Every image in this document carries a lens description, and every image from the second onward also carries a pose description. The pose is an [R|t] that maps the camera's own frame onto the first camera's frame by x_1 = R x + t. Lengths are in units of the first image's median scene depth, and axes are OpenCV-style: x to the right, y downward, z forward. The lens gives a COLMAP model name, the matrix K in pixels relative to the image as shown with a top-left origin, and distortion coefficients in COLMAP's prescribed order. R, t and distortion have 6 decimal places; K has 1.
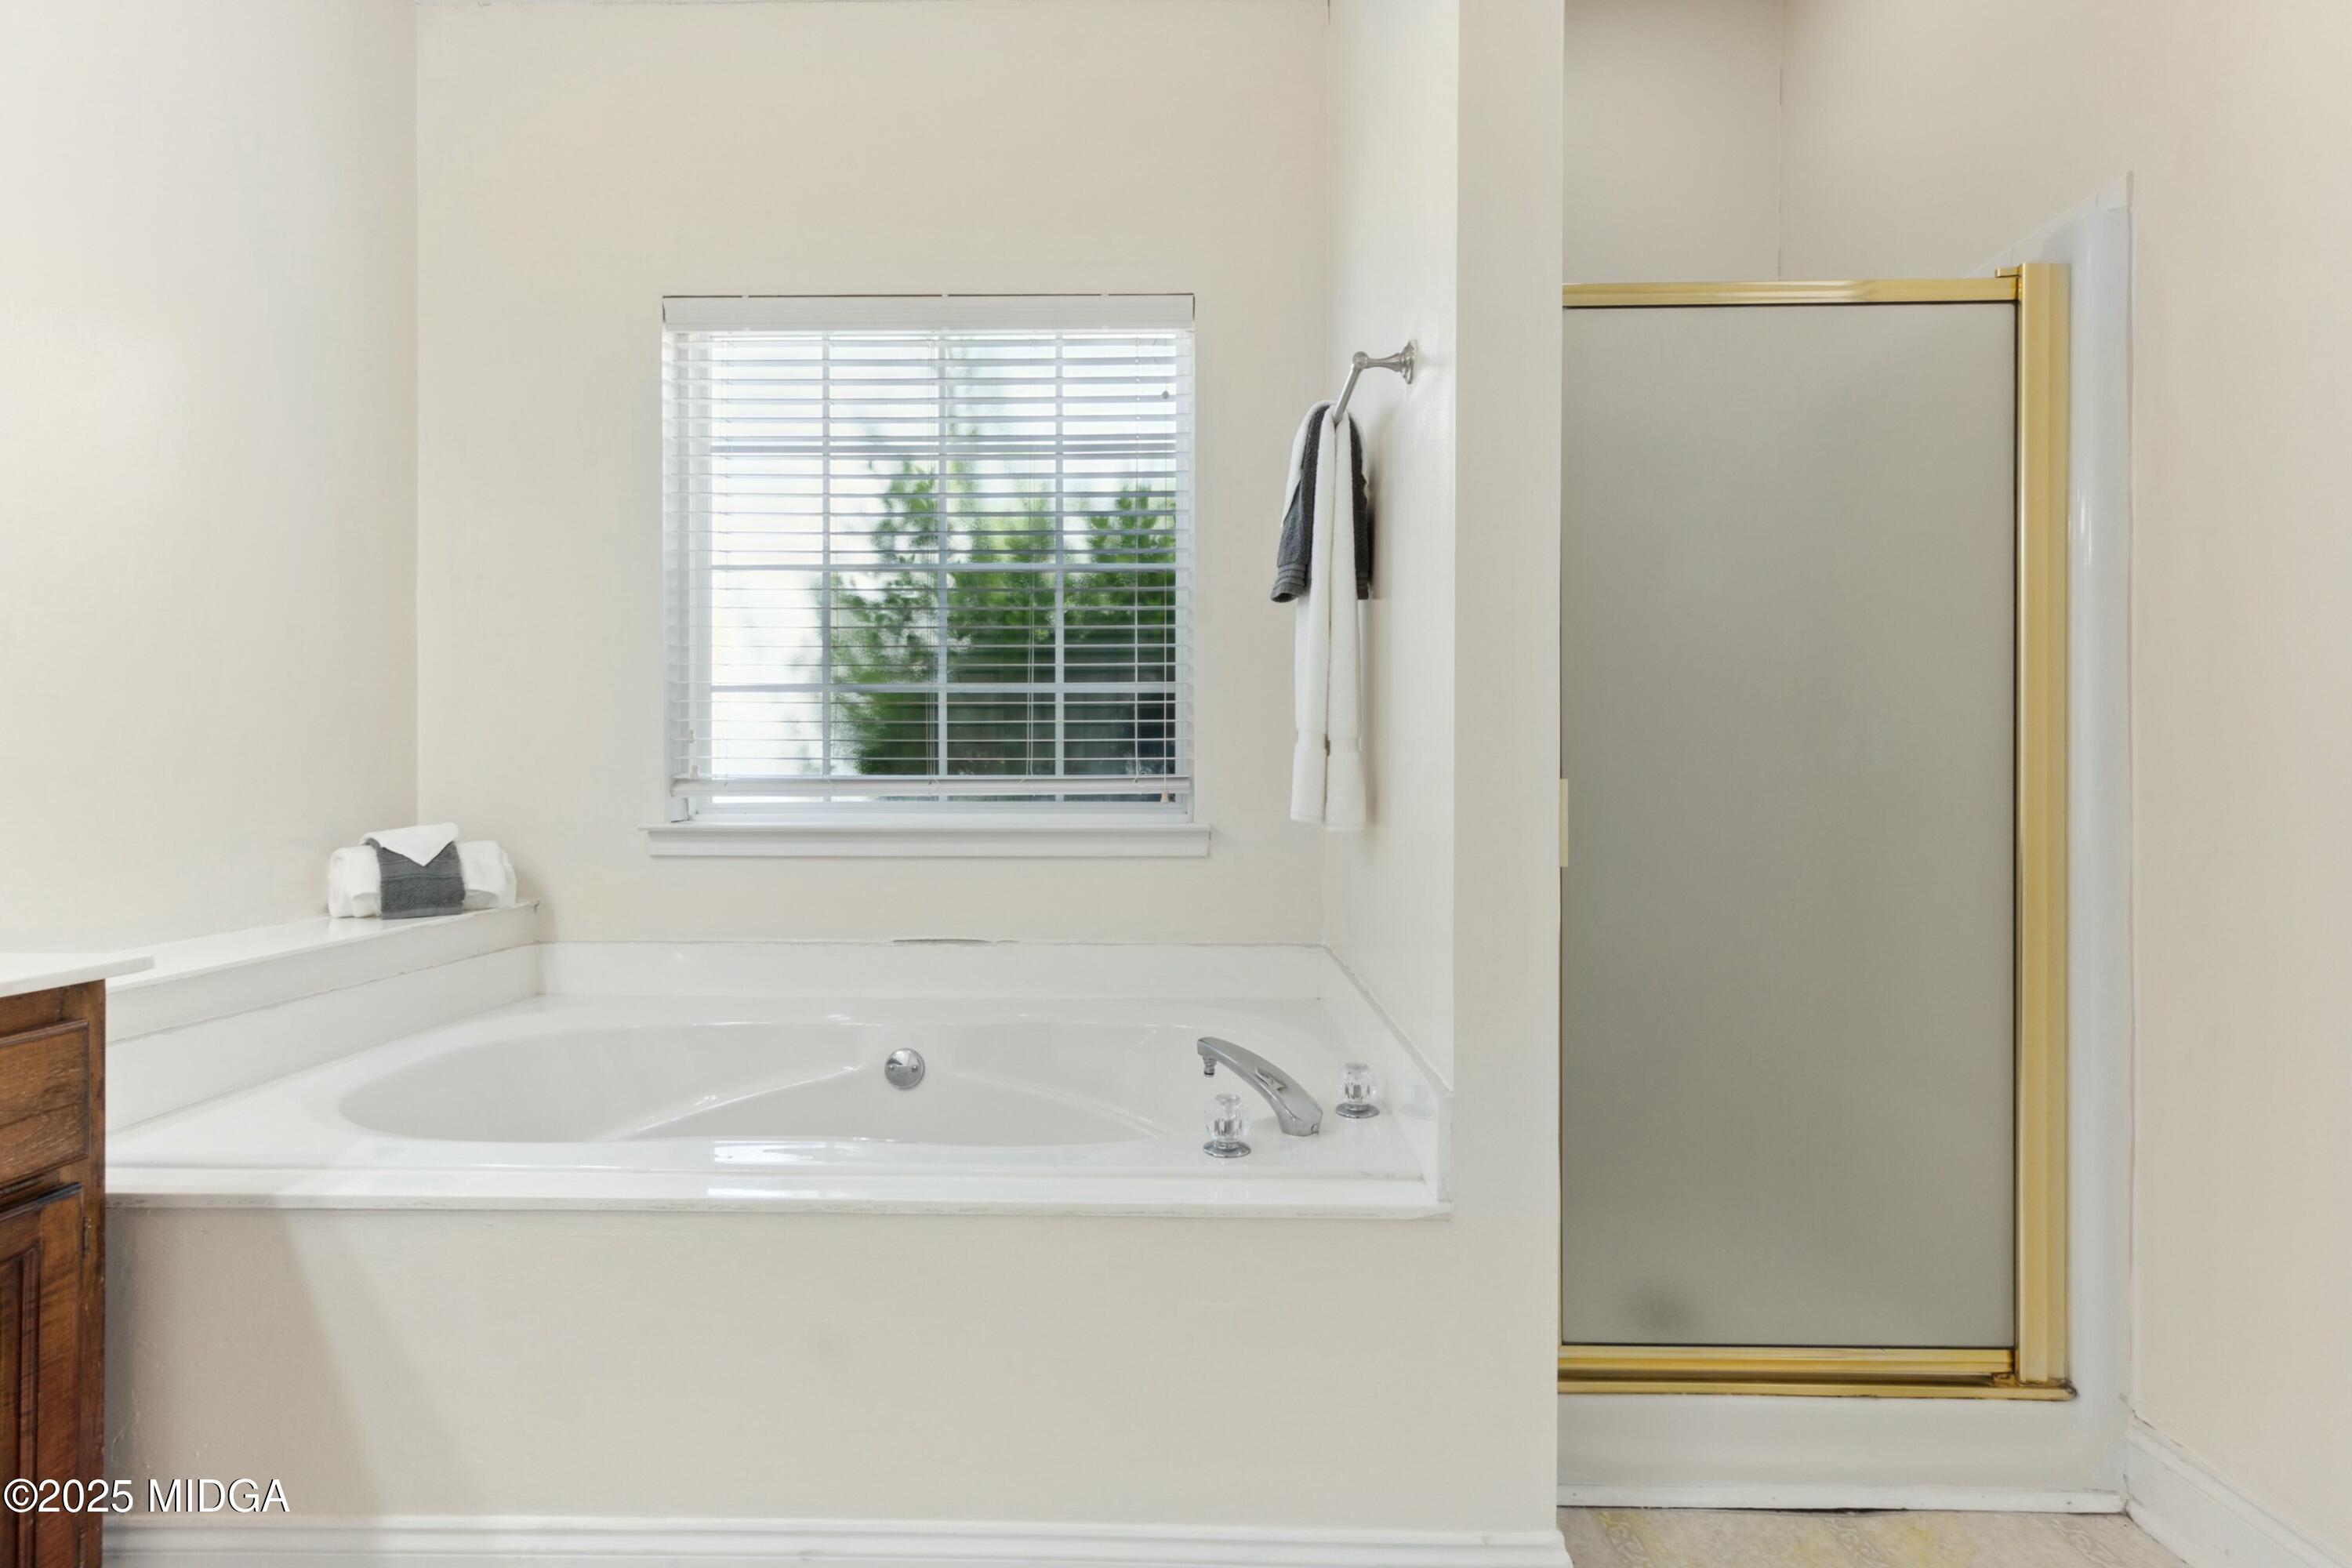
lens RADIAL K [[1042.9, 0, 1174.0], [0, 1042.9, 775.8], [0, 0, 1]] dist [0.004969, 0.000238]
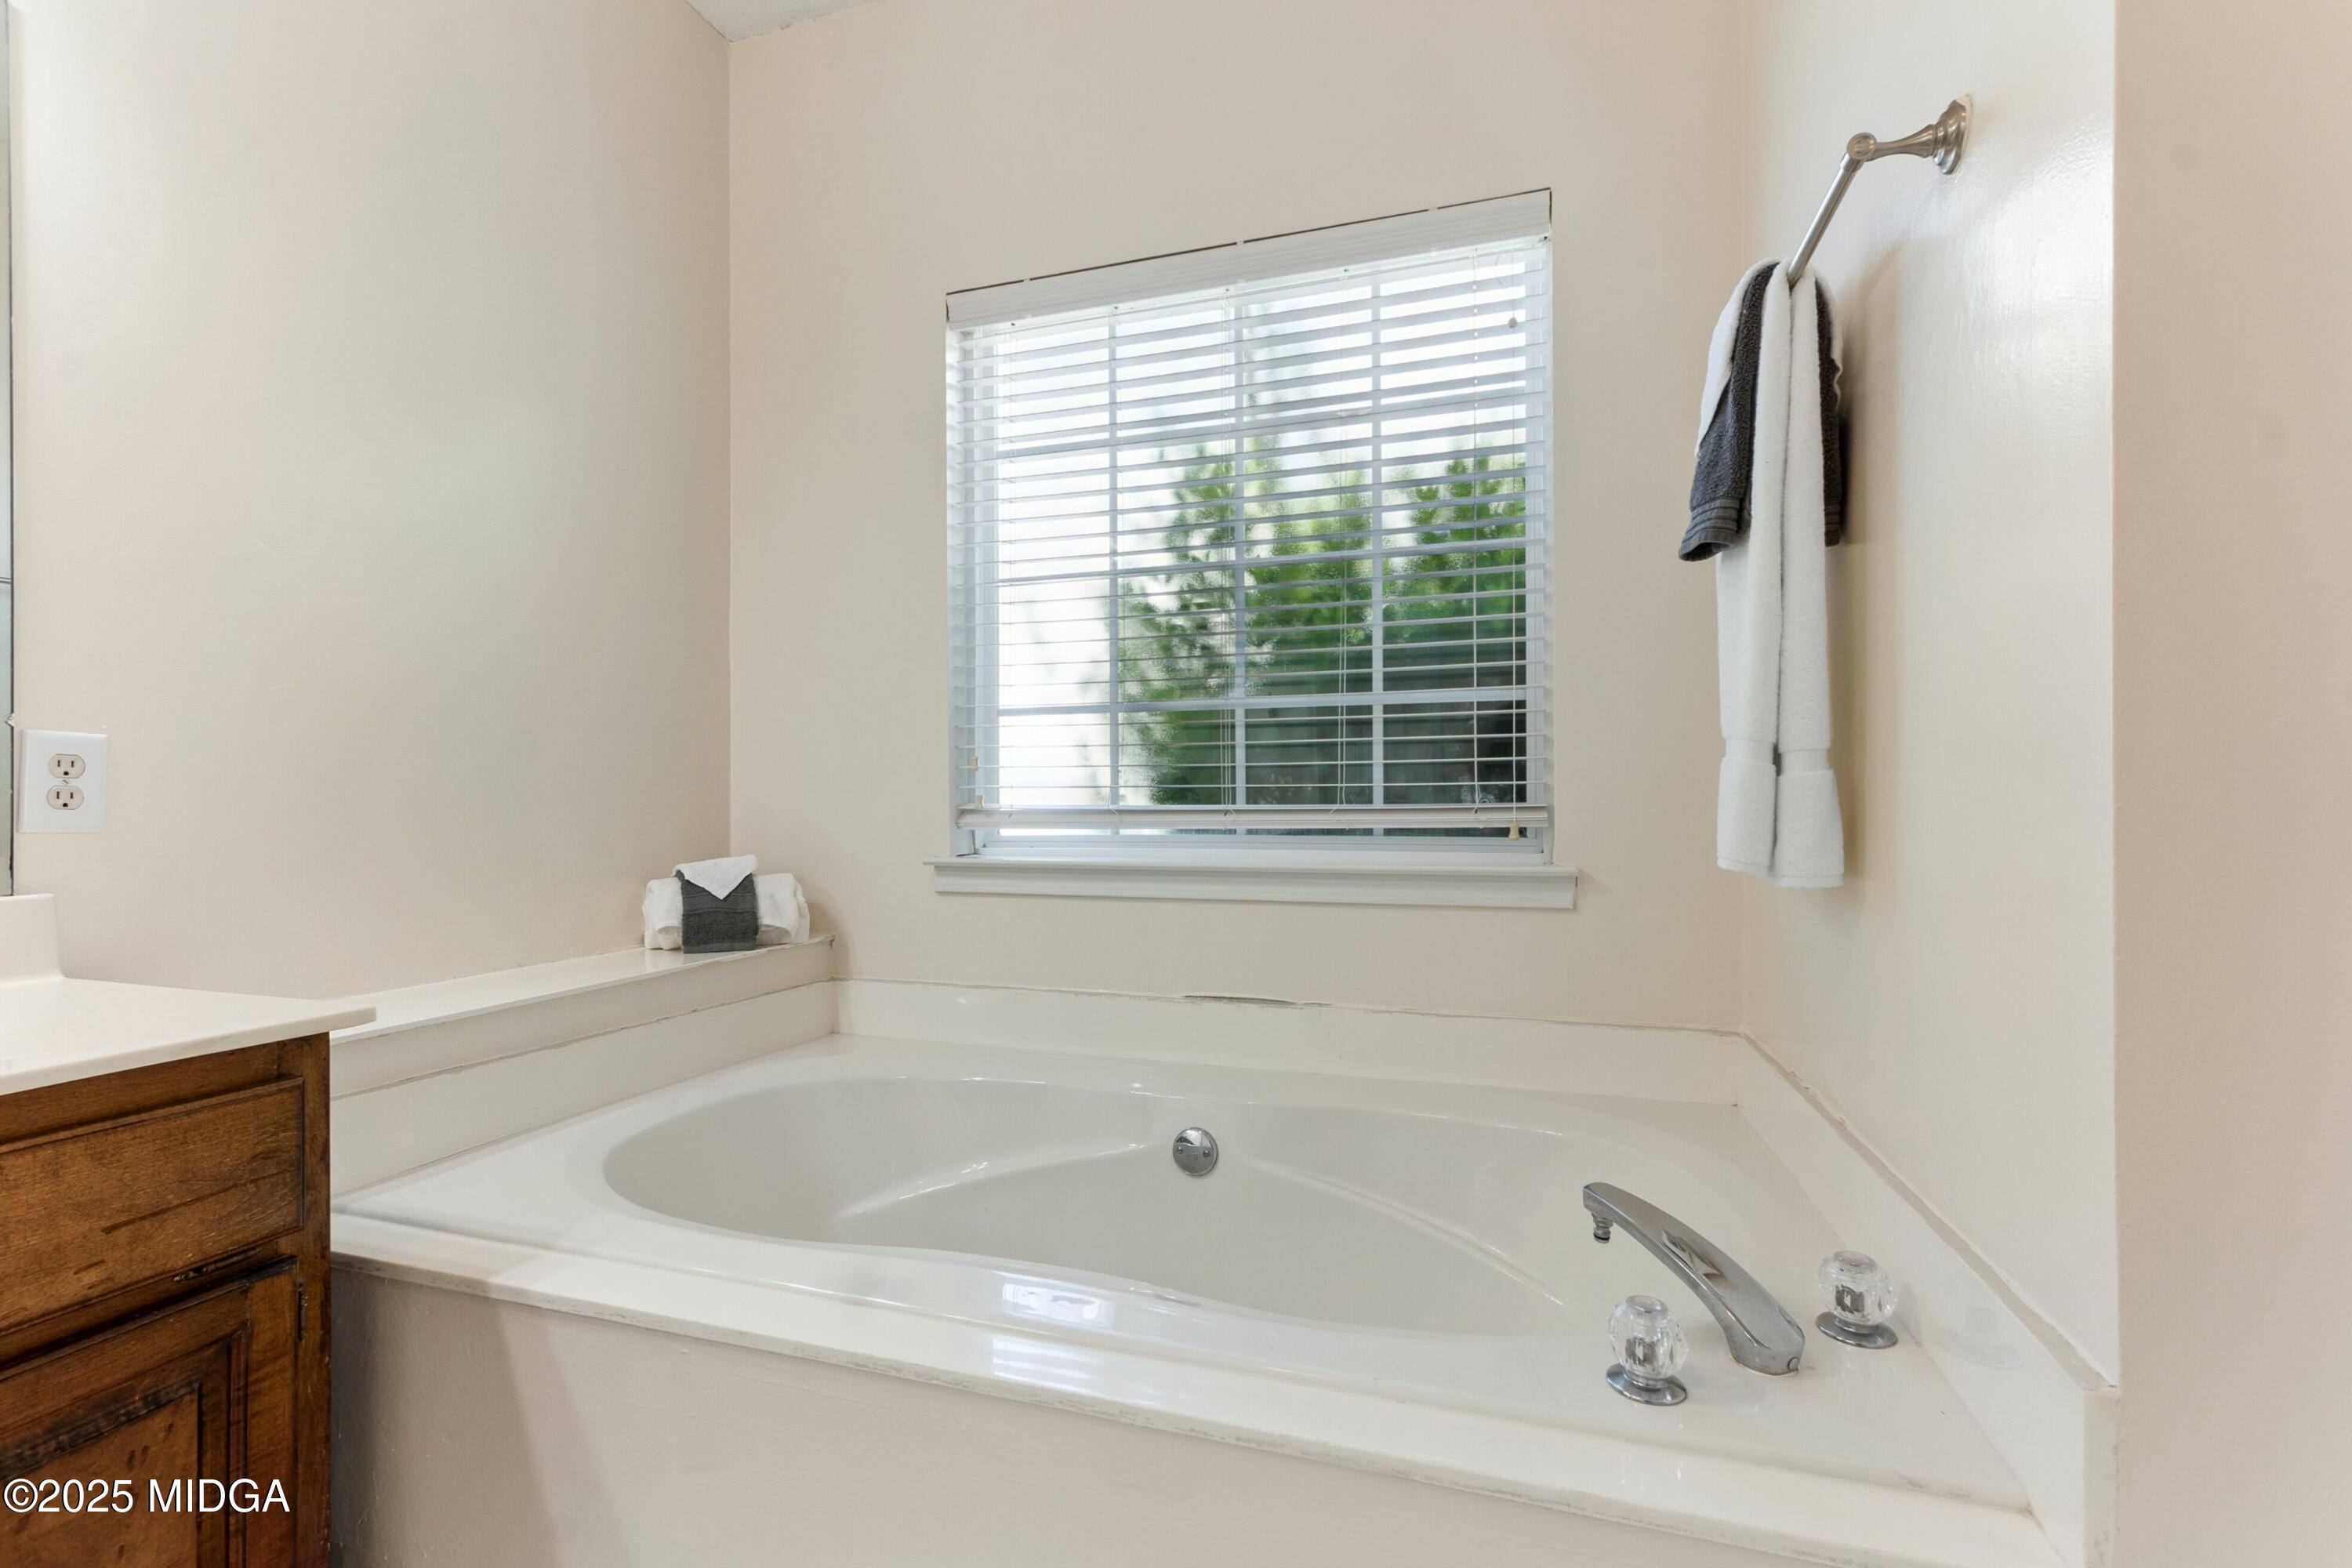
lens RADIAL K [[1010.3, 0, 1185.9], [0, 1010.3, 807.1], [0, 0, 1]] dist [-0.000317, 0.000017]
pose [[0.957048, -0.002528, -0.289920, -0.031128], [0.003500, 0.999990, 0.002834, -0.001423], [0.289910, -0.003727, 0.957047, 0.252338]]
